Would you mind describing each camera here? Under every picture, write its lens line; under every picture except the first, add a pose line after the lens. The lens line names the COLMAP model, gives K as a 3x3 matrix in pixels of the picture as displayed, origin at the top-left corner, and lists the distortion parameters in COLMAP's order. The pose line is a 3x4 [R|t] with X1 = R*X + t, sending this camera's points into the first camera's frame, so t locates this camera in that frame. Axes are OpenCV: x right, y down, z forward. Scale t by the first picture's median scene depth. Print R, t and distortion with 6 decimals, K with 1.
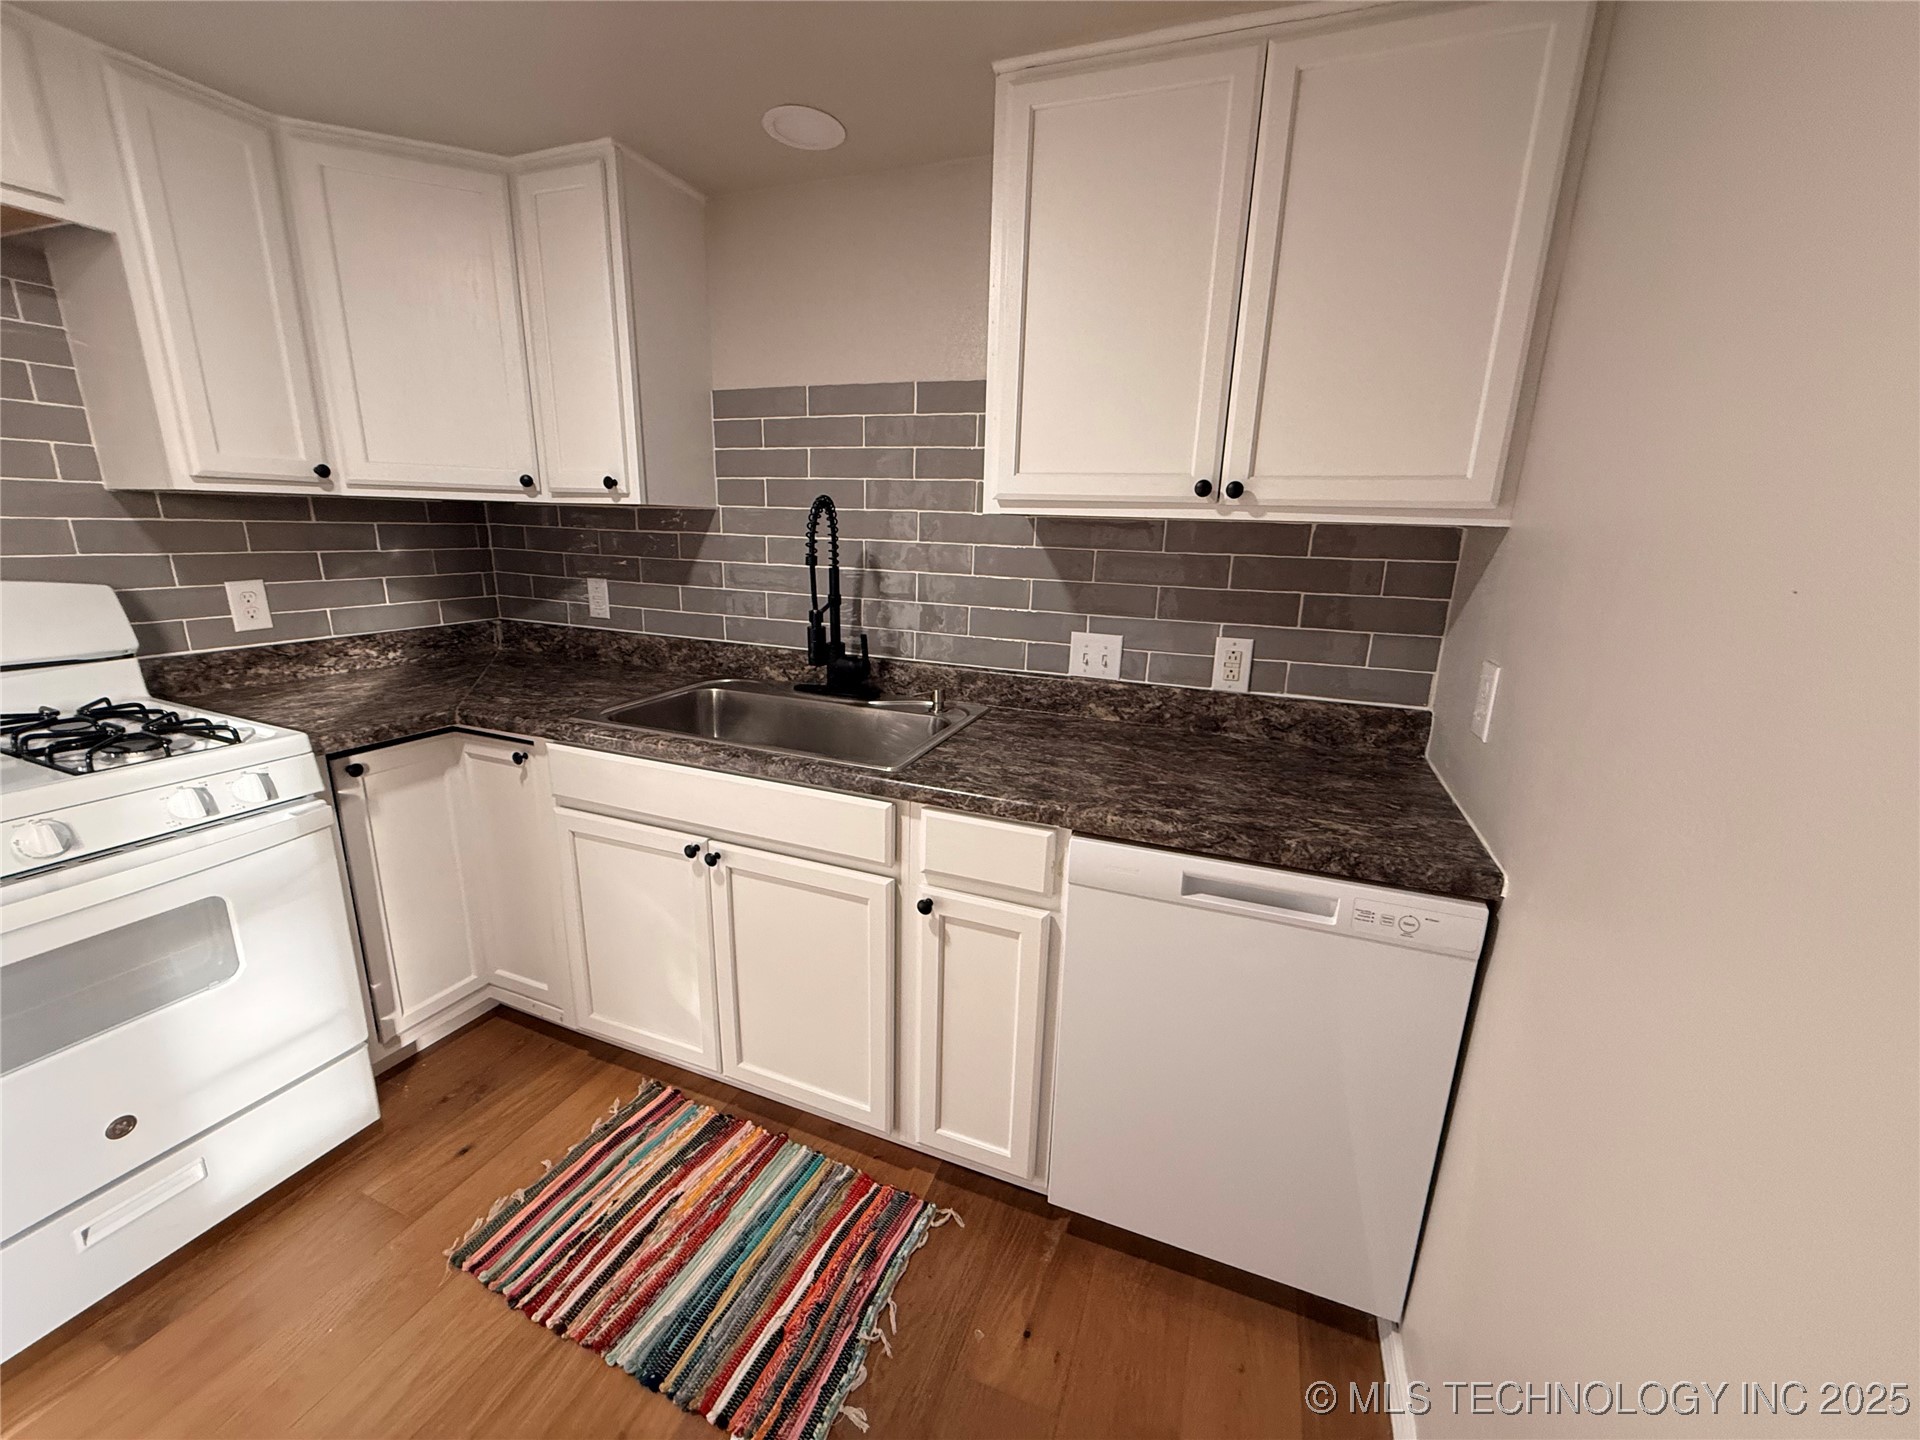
lens RADIAL K [[763.7, 0, 957.3], [0, 763.7, 724.9], [0, 0, 1]] dist [0.000671, -0.000261]
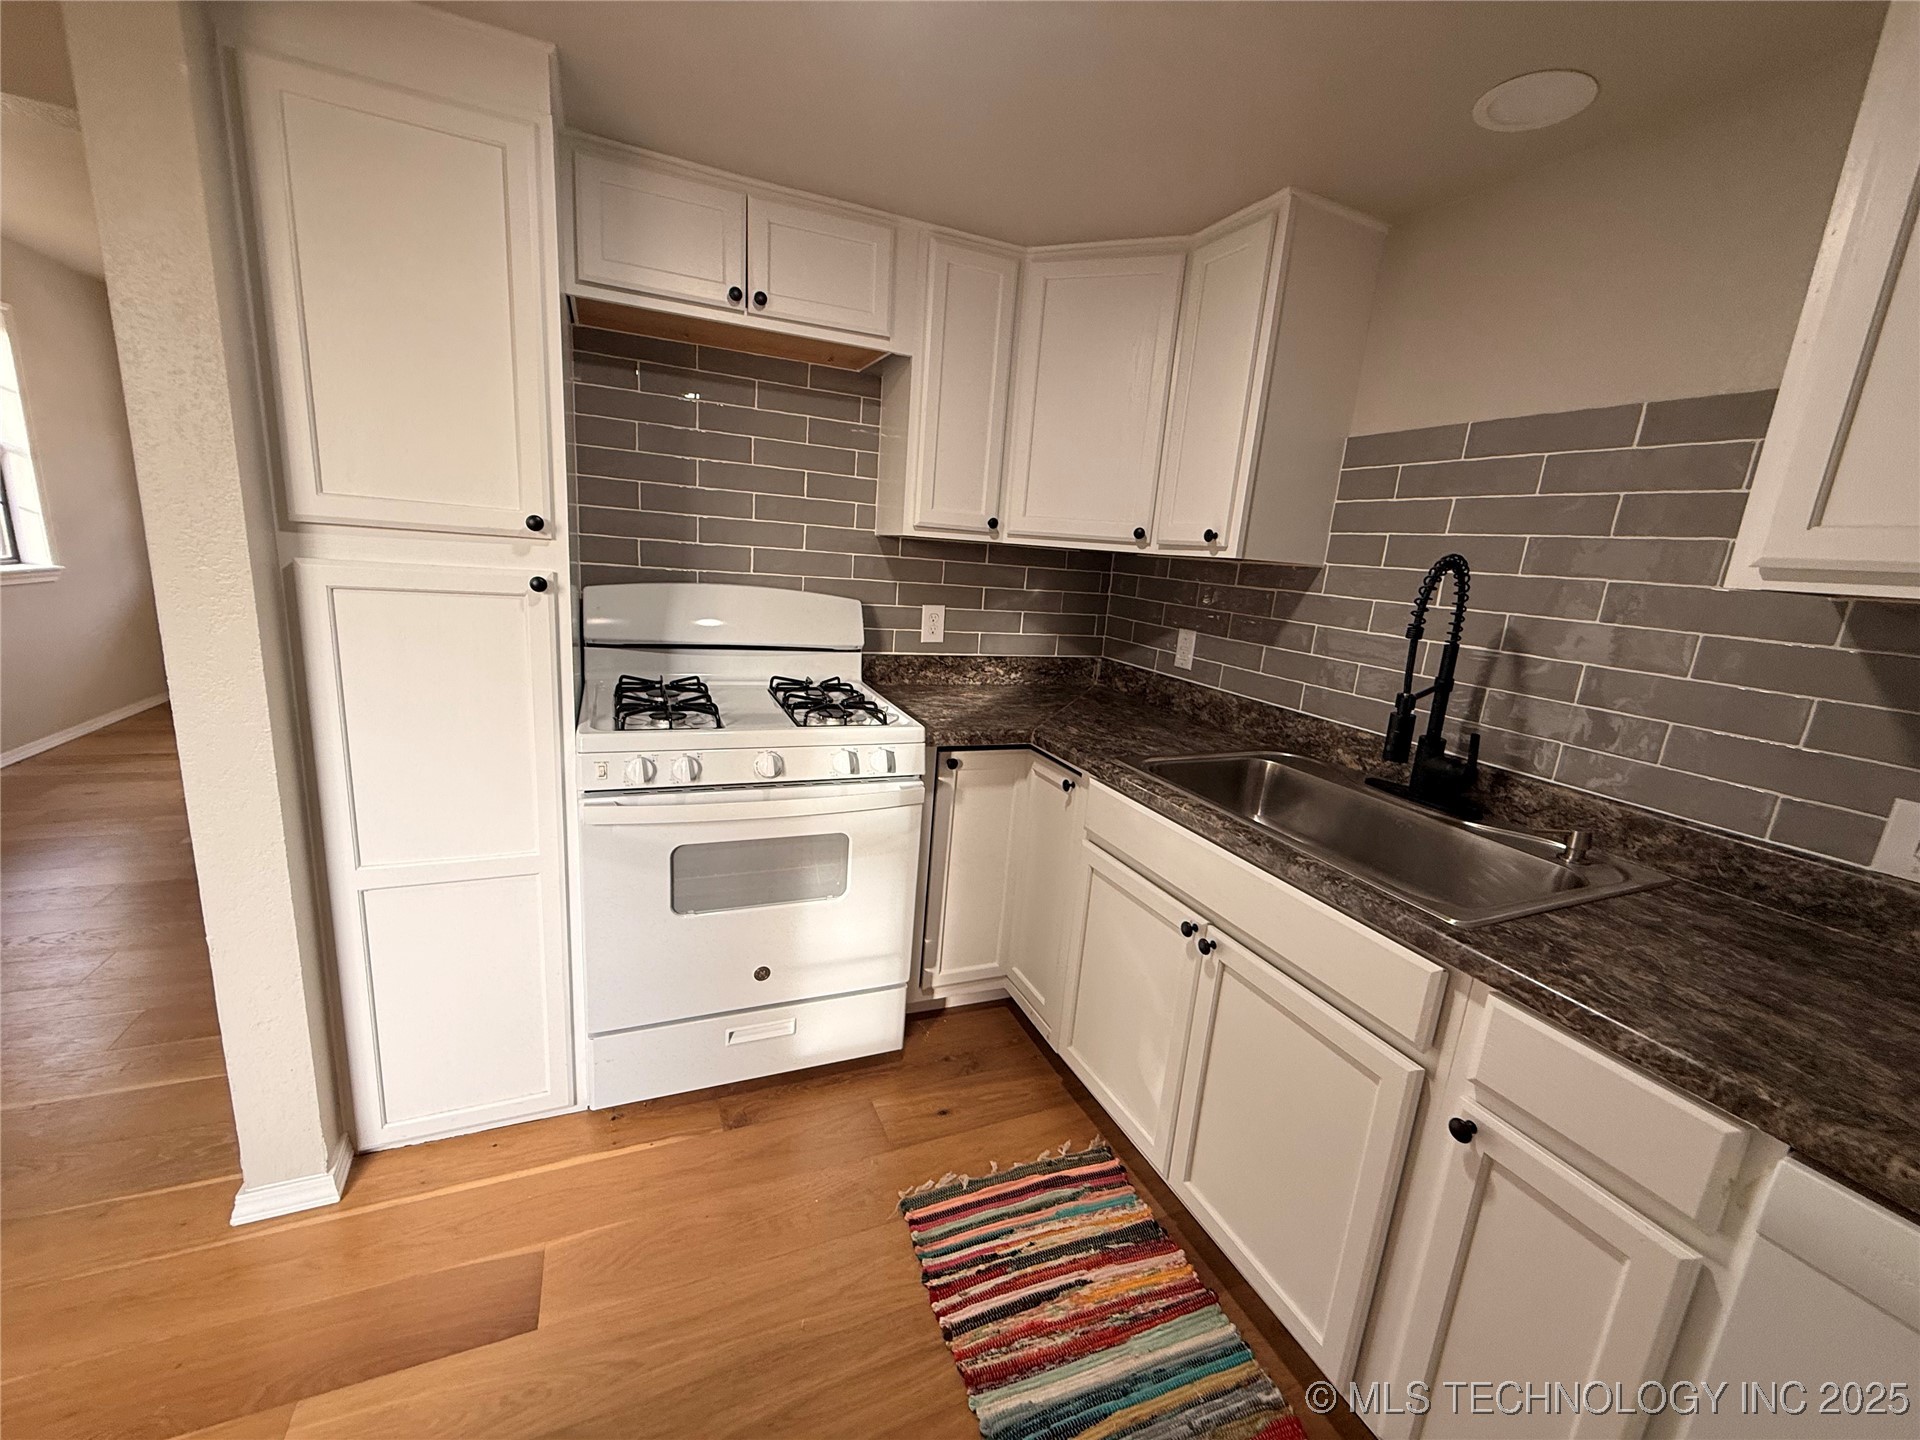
lens RADIAL K [[763.7, 0, 957.3], [0, 763.7, 724.9], [0, 0, 1]] dist [0.000671, -0.000261]
pose [[0.708146, 0.181595, -0.682315, 0.034401], [-0.231172, 0.972728, 0.018964, -0.025136], [0.667150, 0.144303, 0.730813, 0.107261]]
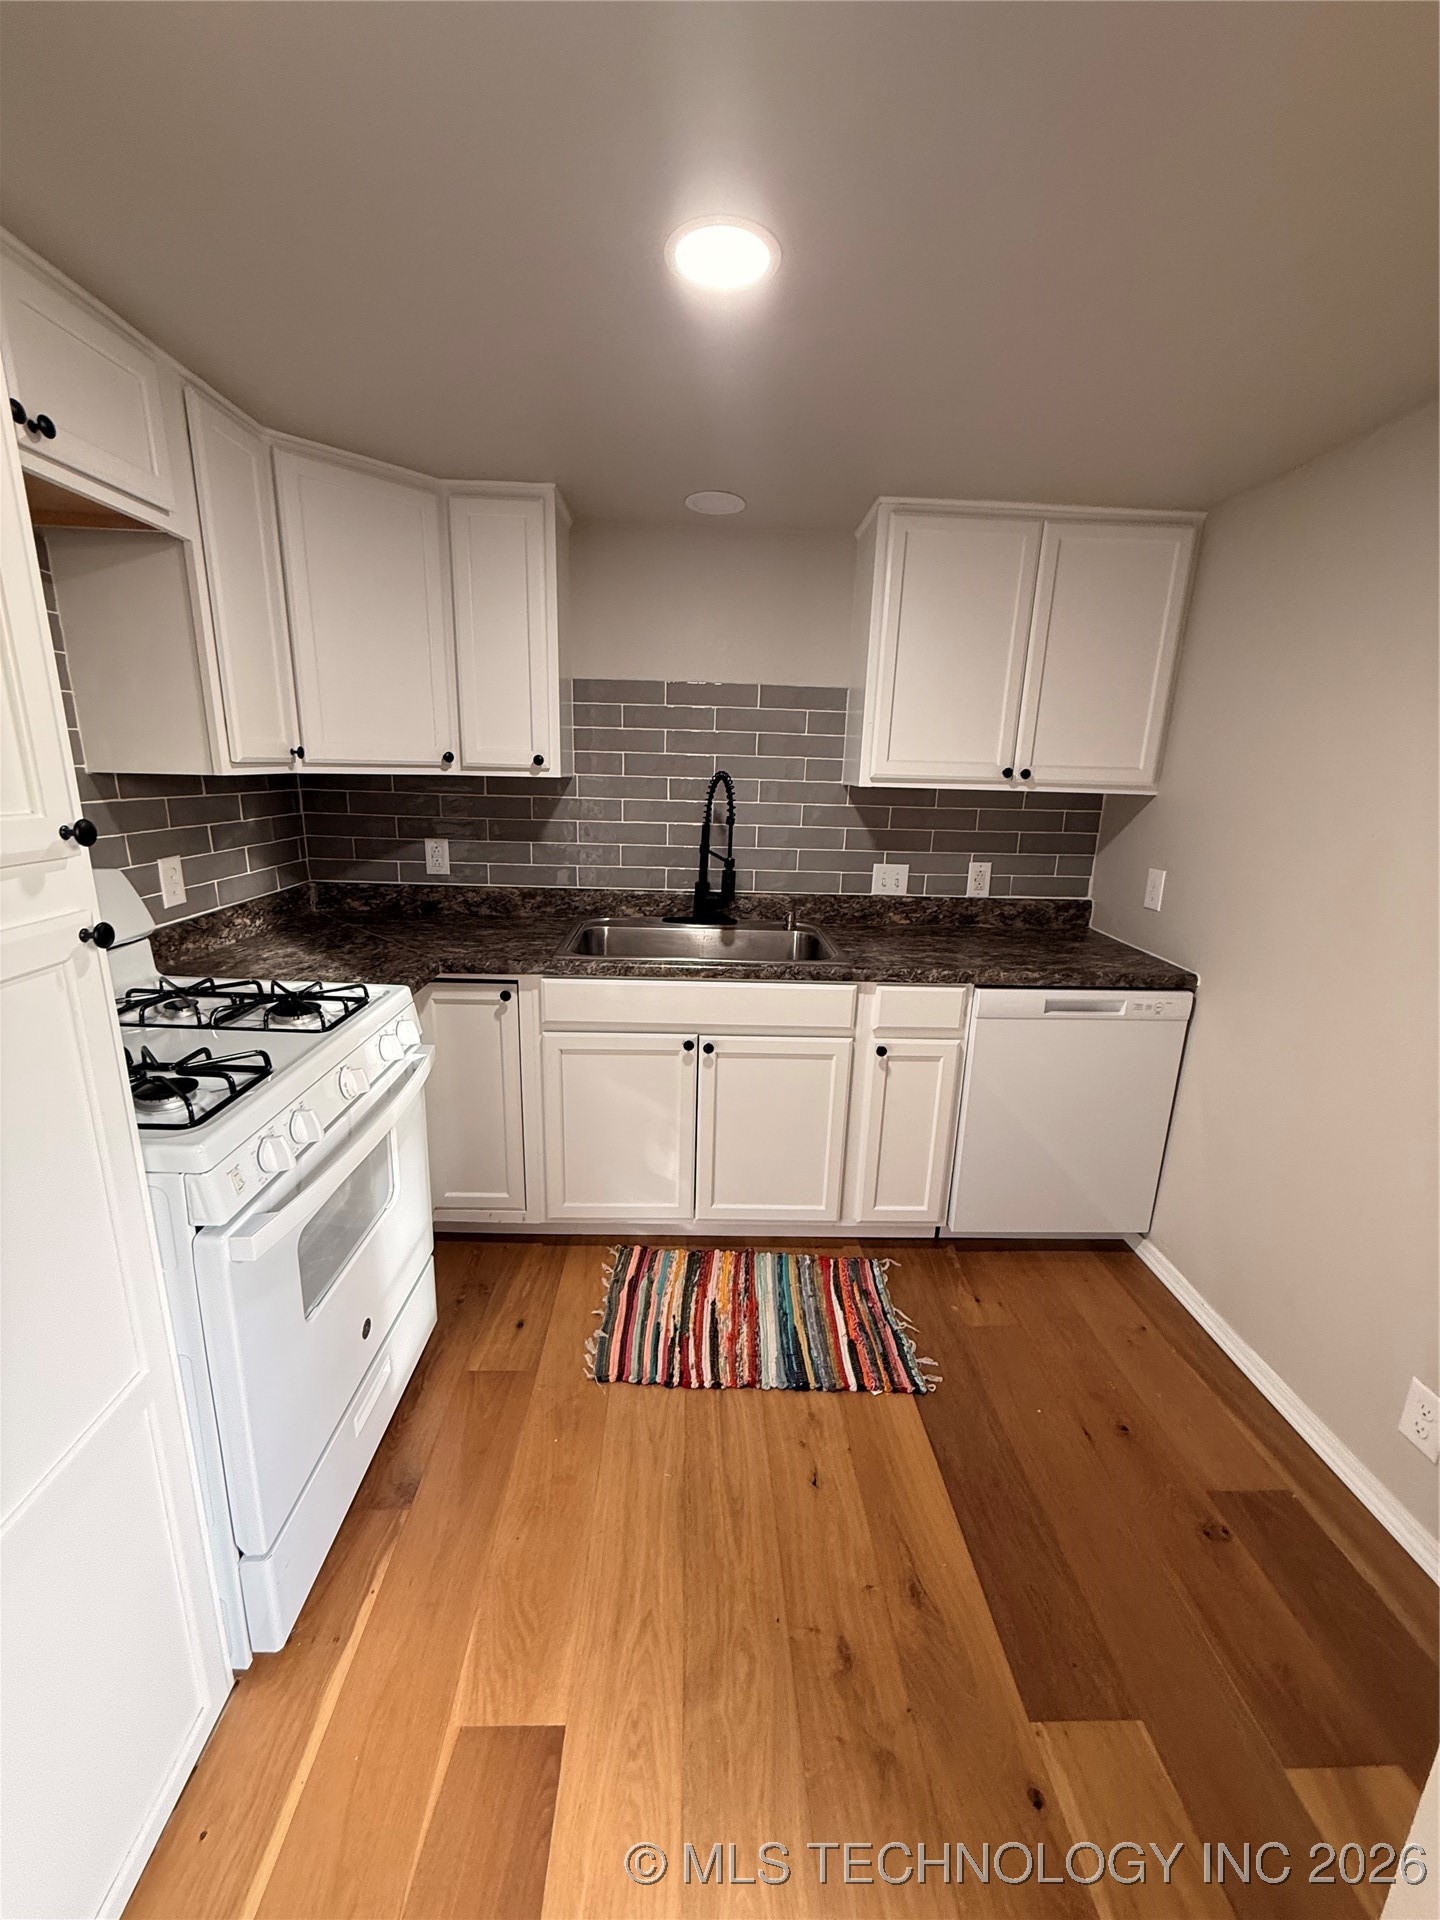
lens RADIAL K [[763.7, 0, 714.5], [0, 763.7, 961.5], [0, 0, 1]] dist [0.000671, -0.000261]
pose [[0.918662, -0.102042, 0.381639, -0.765340], [0.099084, 0.994700, 0.027450, -0.010262], [-0.382417, 0.012597, 0.923904, -0.227771]]
